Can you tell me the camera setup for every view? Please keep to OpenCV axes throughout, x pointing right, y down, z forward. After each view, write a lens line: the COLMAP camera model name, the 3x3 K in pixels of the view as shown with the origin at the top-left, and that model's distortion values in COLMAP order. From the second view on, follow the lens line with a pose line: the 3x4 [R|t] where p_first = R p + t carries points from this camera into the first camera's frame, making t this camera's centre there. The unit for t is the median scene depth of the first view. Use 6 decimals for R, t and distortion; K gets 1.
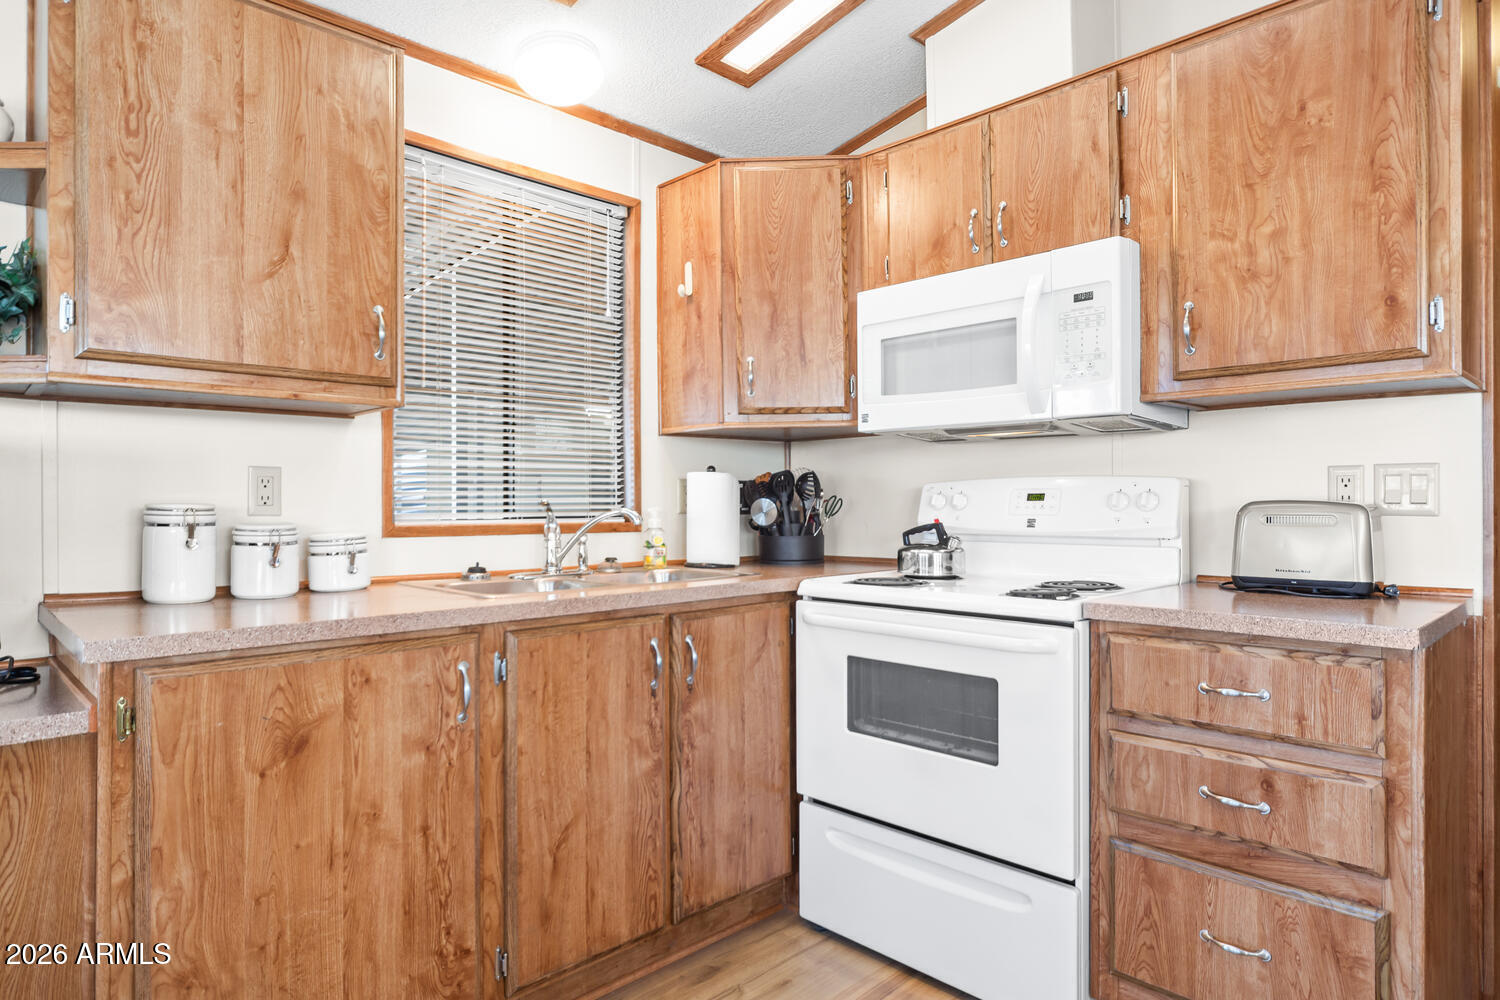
lens RADIAL K [[871.3, 0, 745.6], [0, 871.3, 496.5], [0, 0, 1]] dist [-0.005235, 0.000263]
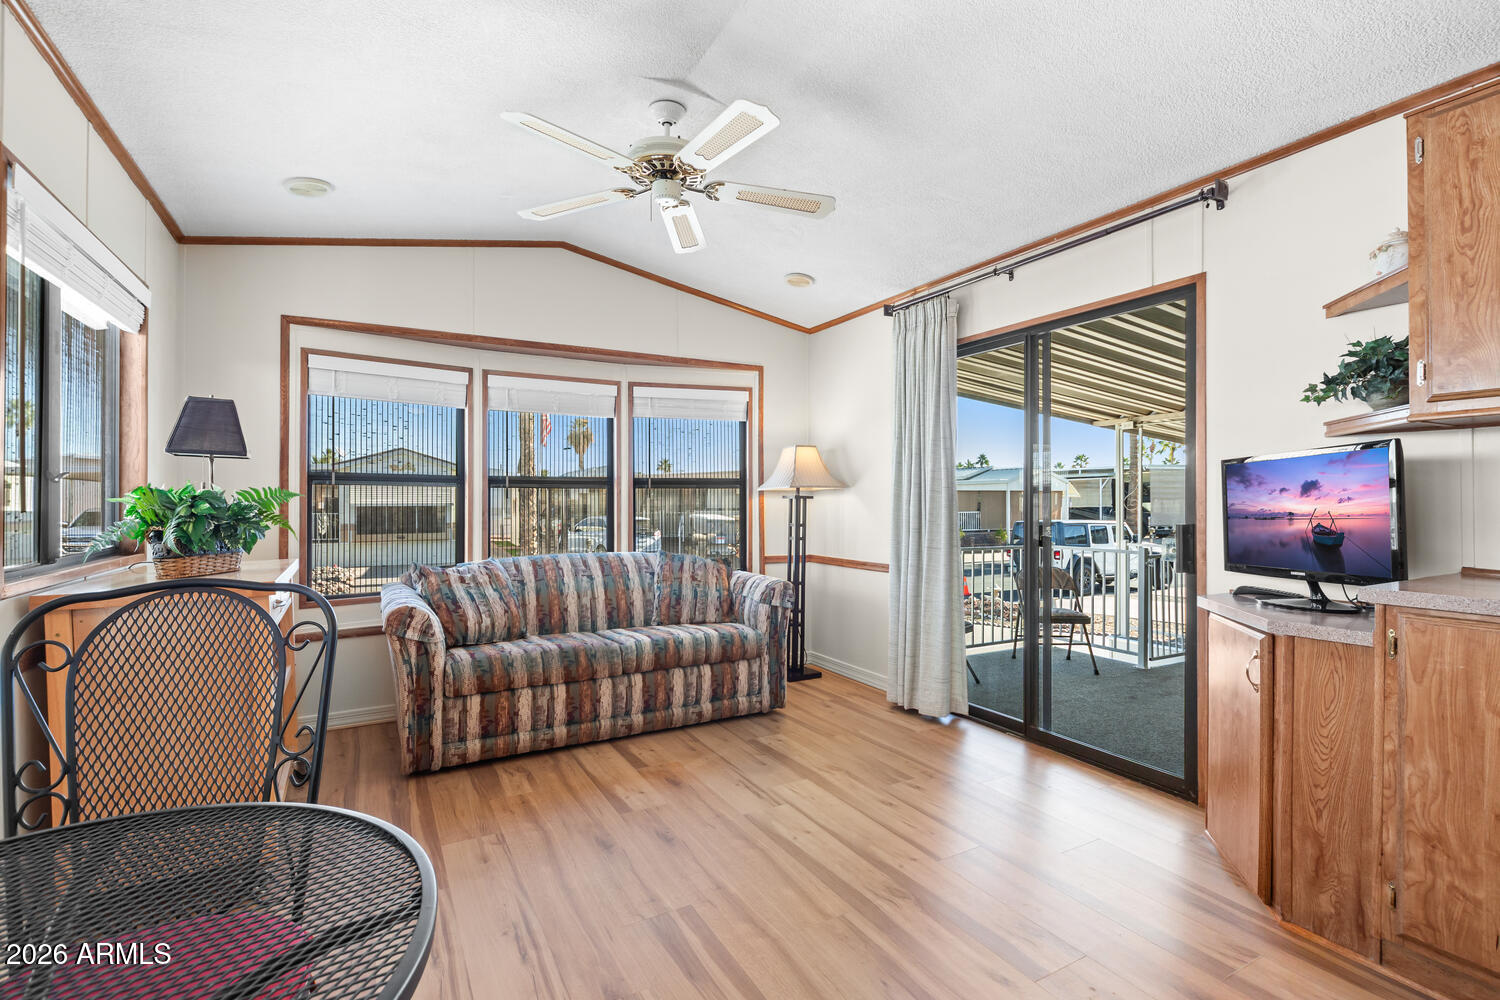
lens RADIAL K [[684.8, 0, 756.1], [0, 684.8, 502.7], [0, 0, 1]] dist [-0.003079, -0.000855]
pose [[-0.247723, 0.000163, -0.968831, 0.525505], [0.003338, 0.999994, -0.000685, 0.004910], [0.968825, -0.003404, -0.247722, 0.161398]]
